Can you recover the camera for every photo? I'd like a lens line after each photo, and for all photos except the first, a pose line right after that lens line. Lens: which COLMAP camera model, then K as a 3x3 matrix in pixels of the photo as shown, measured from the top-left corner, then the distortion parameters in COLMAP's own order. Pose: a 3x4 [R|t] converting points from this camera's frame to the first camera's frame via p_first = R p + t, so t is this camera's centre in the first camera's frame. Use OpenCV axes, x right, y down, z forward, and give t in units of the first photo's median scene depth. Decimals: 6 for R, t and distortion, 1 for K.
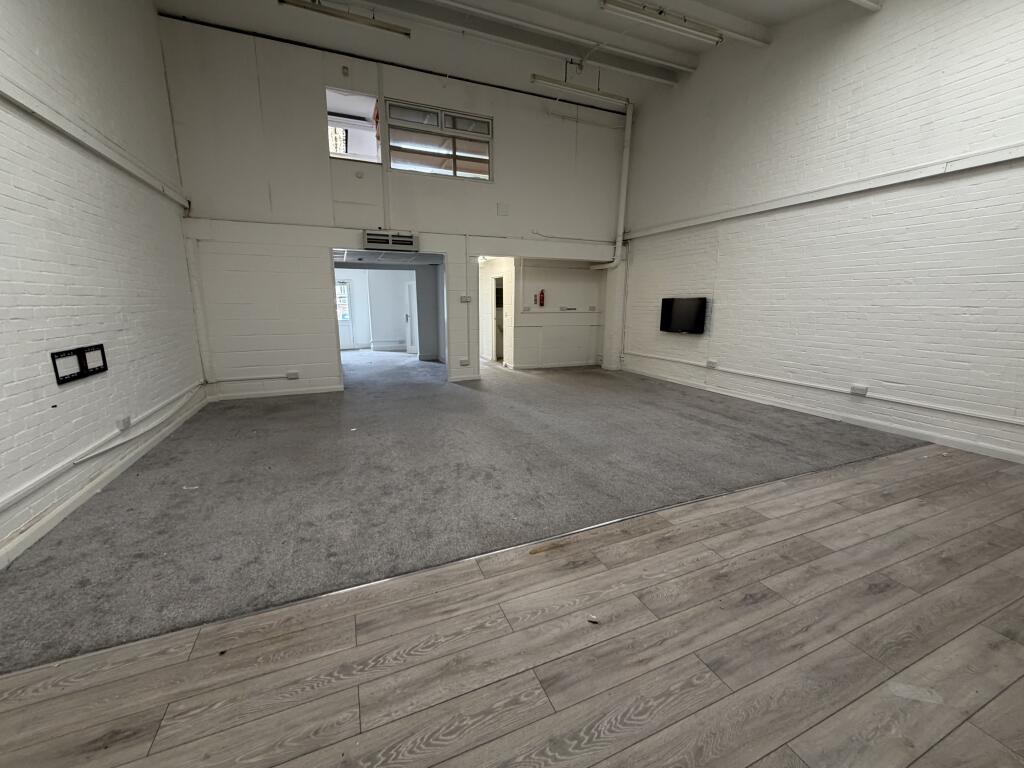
lens RADIAL K [[411.4, 0, 514.2], [0, 411.4, 383.3], [0, 0, 1]] dist [-0.000072, 0.000333]
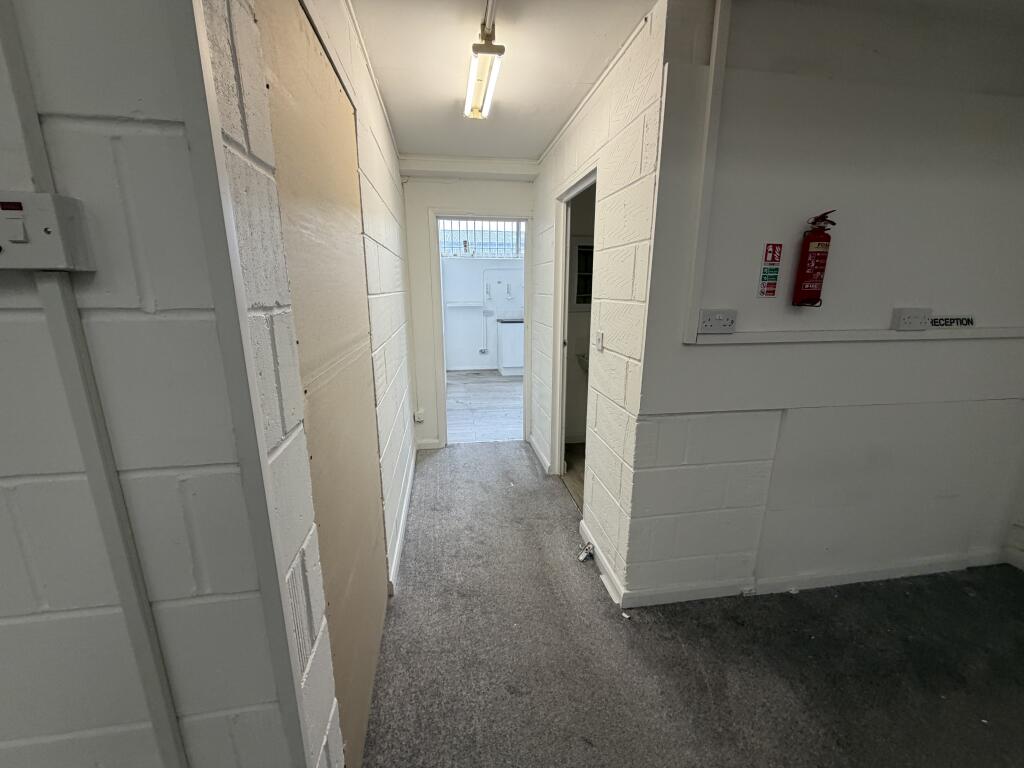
lens RADIAL K [[411.4, 0, 512.2], [0, 411.4, 383.9], [0, 0, 1]] dist [-0.000072, 0.000333]
pose [[0.972747, 0.050384, -0.226328, -0.016830], [-0.043216, 0.998398, 0.036518, -0.154184], [0.227806, -0.025742, 0.973366, 0.789979]]
